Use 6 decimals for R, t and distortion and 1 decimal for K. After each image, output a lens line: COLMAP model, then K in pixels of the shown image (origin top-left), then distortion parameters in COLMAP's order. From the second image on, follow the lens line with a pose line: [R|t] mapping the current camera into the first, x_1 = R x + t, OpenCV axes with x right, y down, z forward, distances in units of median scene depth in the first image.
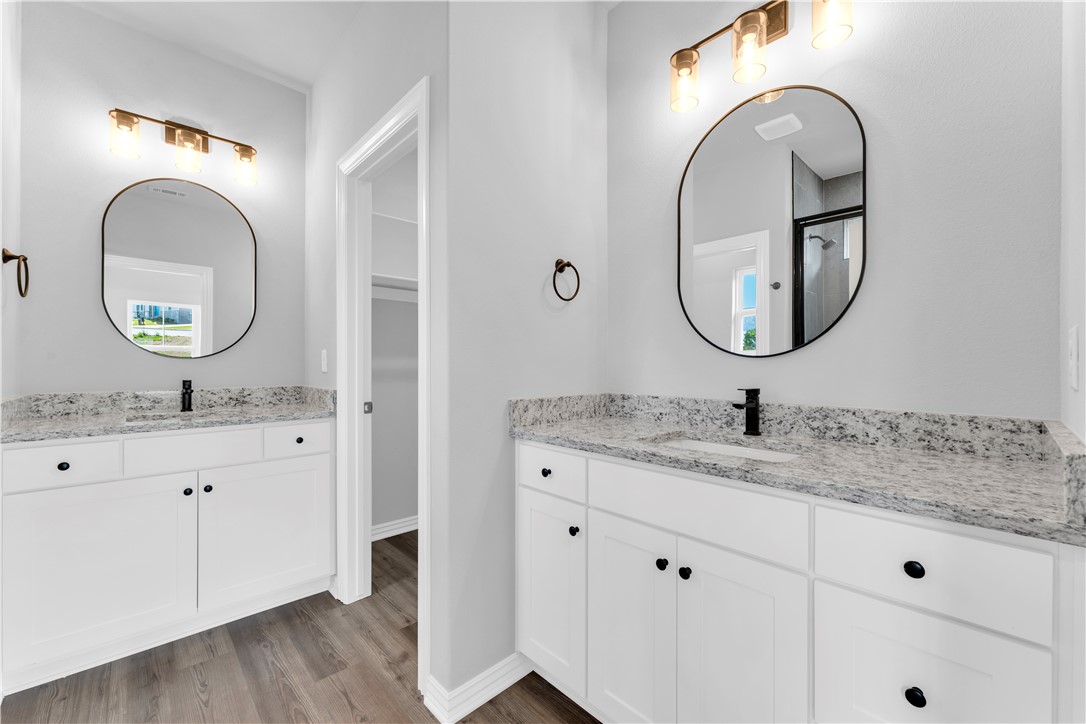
lens RADIAL K [[443.6, 0, 546.9], [0, 443.6, 363.1], [0, 0, 1]] dist [0.003352, 0.000210]
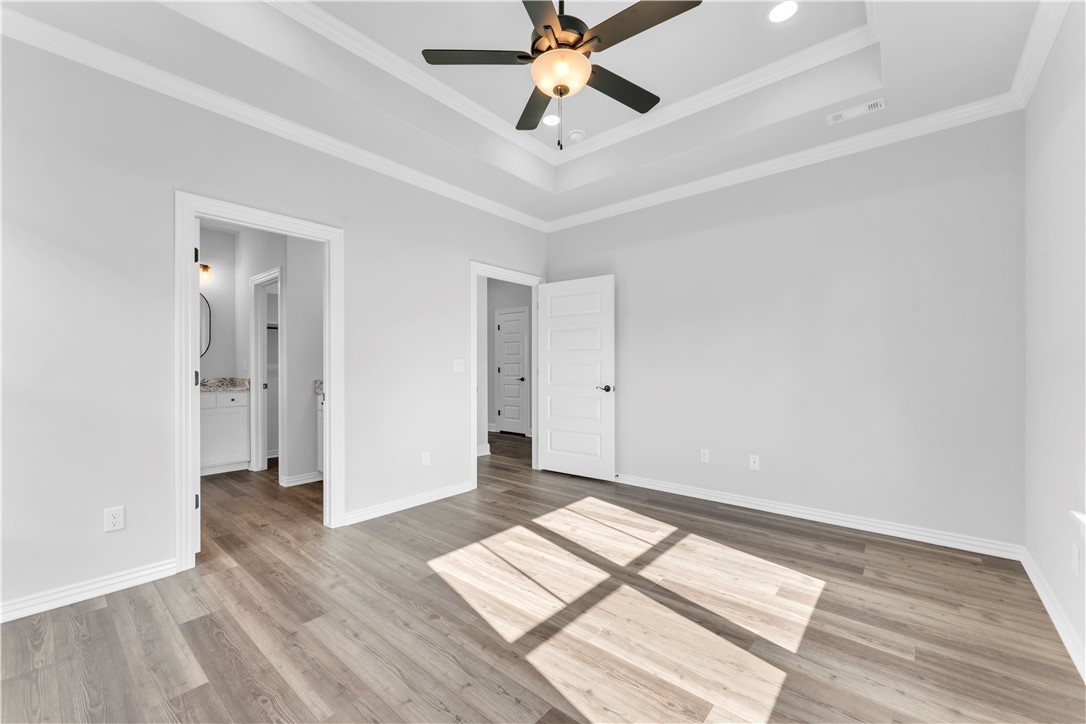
lens RADIAL K [[443.6, 0, 547.7], [0, 443.6, 365.8], [0, 0, 1]] dist [0.003352, 0.000210]
pose [[0.994437, -0.002139, 0.105307, 0.840191], [0.001756, 0.999991, 0.003736, -0.009792], [-0.105314, -0.003531, 0.994433, -1.488959]]
